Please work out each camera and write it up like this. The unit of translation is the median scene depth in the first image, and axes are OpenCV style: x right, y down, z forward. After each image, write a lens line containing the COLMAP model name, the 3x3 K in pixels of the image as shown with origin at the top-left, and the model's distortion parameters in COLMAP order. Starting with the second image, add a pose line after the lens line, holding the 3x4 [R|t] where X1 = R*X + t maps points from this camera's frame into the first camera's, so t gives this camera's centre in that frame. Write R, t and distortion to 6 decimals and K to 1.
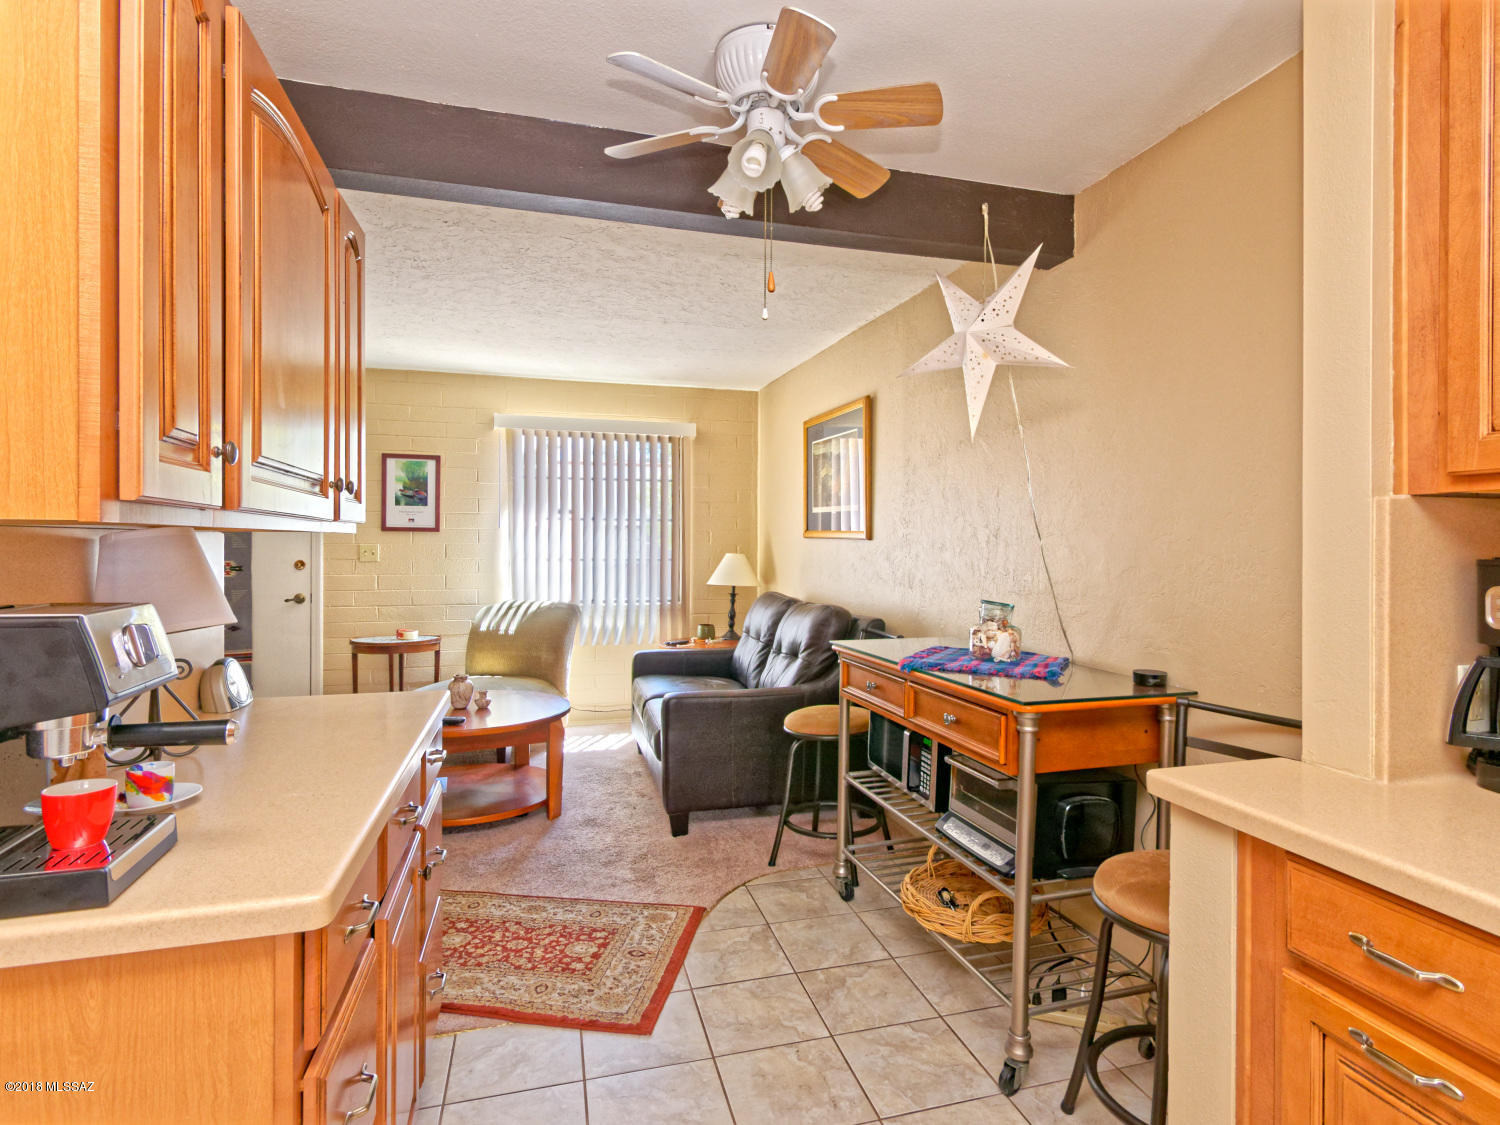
lens RADIAL K [[792.5, 0, 771.8], [0, 792.5, 562.1], [0, 0, 1]] dist [0.002777, 0.000102]
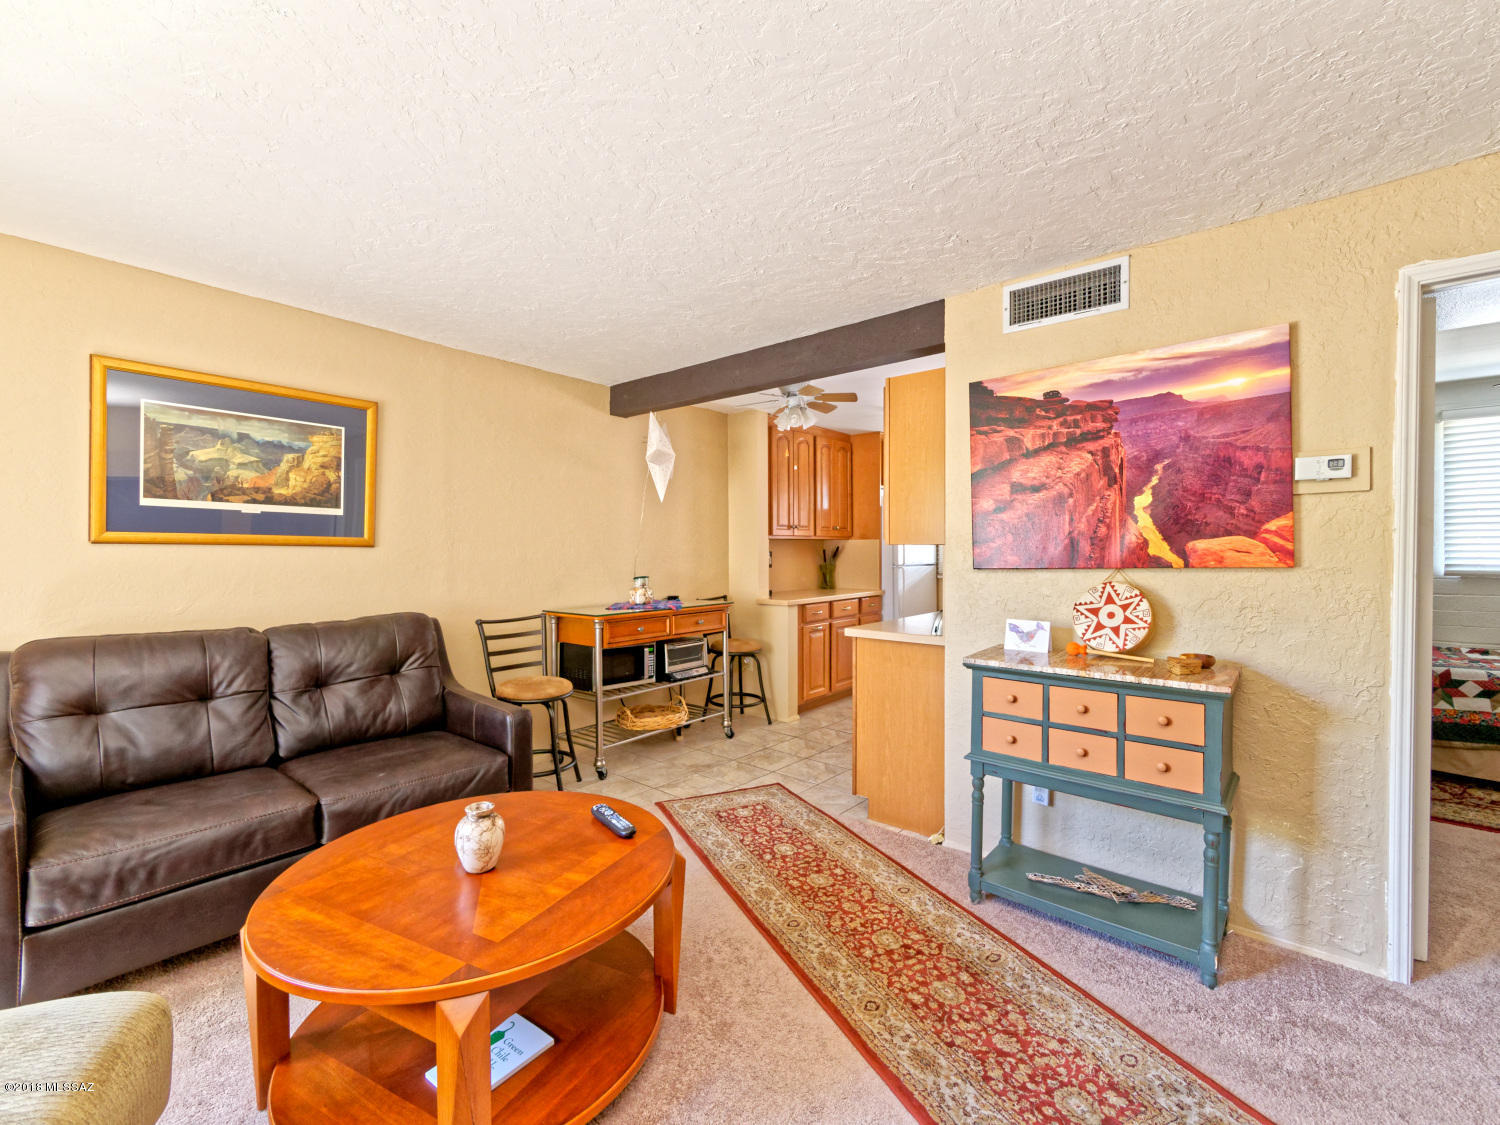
lens RADIAL K [[648.3, 0, 755.4], [0, 648.3, 558.9], [0, 0, 1]] dist [-0.000012, -0.000376]
pose [[-0.549457, -0.014505, 0.835396, -1.501746], [0.020246, 0.999325, 0.030667, -0.052170], [-0.835277, 0.033764, -0.548792, 1.912367]]
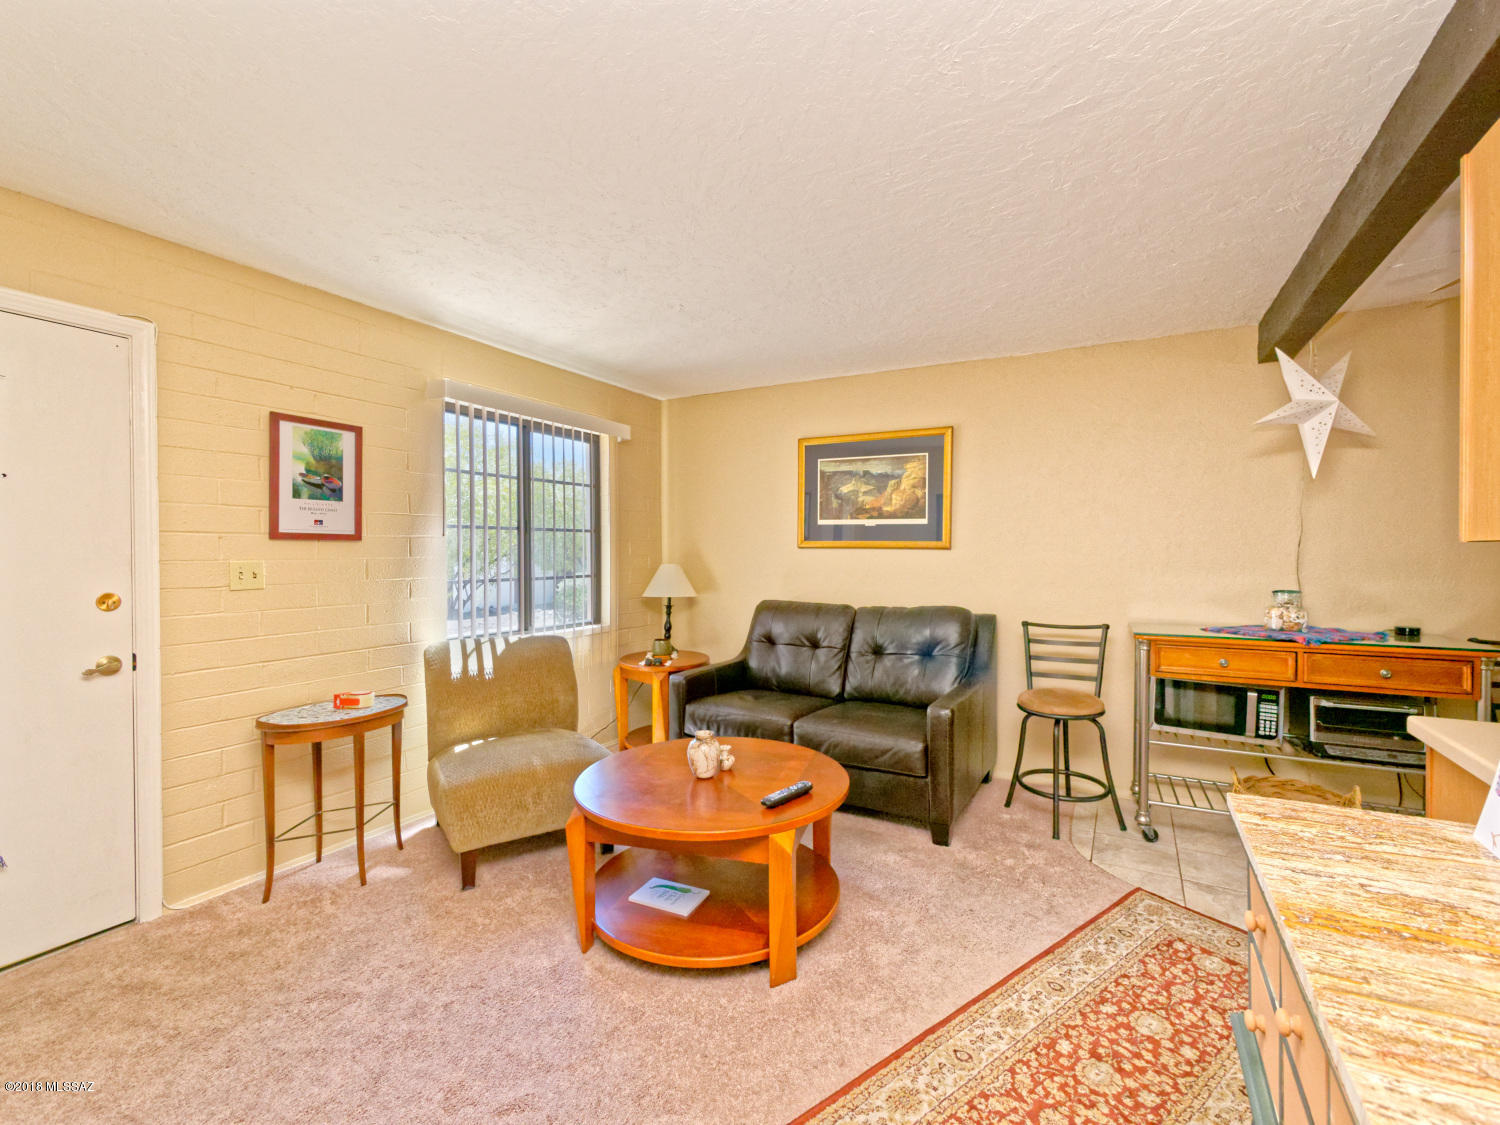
lens RADIAL K [[648.3, 0, 755.4], [0, 648.3, 558.9], [0, 0, 1]] dist [-0.000012, -0.000376]
pose [[0.716897, -0.015925, 0.696997, -1.386027], [0.024516, 0.999697, -0.002375, -0.033269], [-0.696748, 0.018790, 0.717070, 0.930695]]
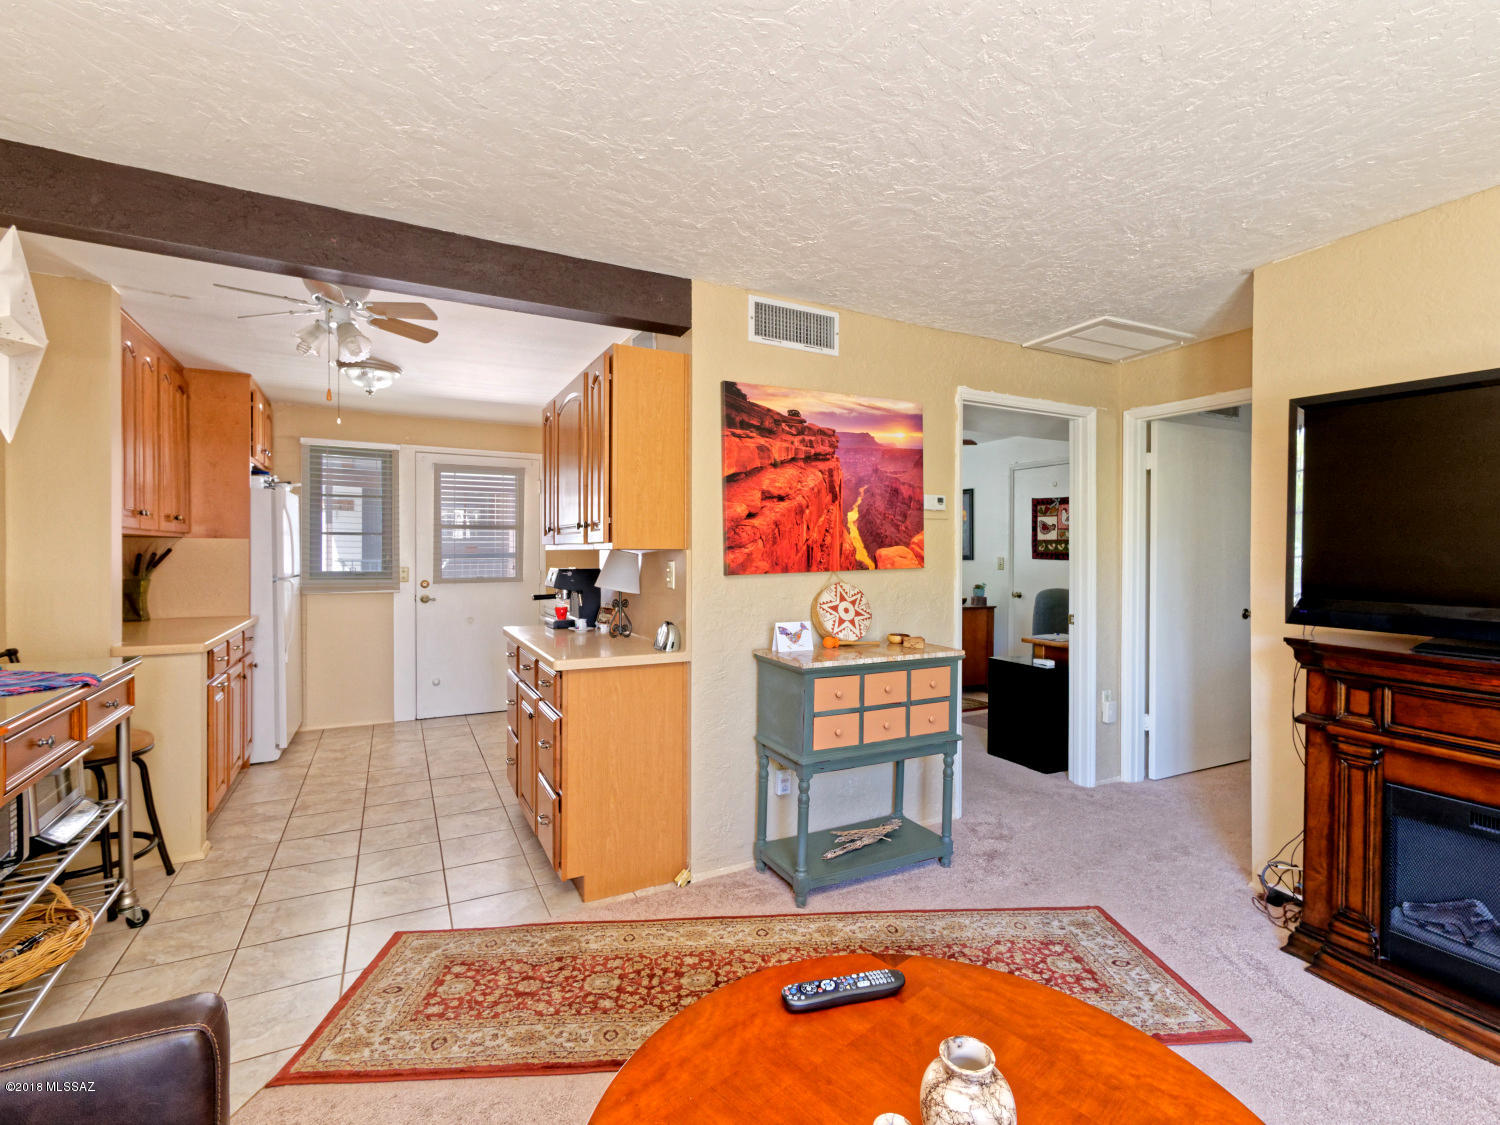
lens RADIAL K [[701.2, 0, 757.6], [0, 701.2, 558.3], [0, 0, 1]] dist [0.001002, 0.000279]
pose [[-0.980084, -0.004019, -0.198545, -0.487854], [-0.009665, 0.999576, 0.027474, -0.053468], [0.198350, 0.028845, -0.979707, 2.155095]]
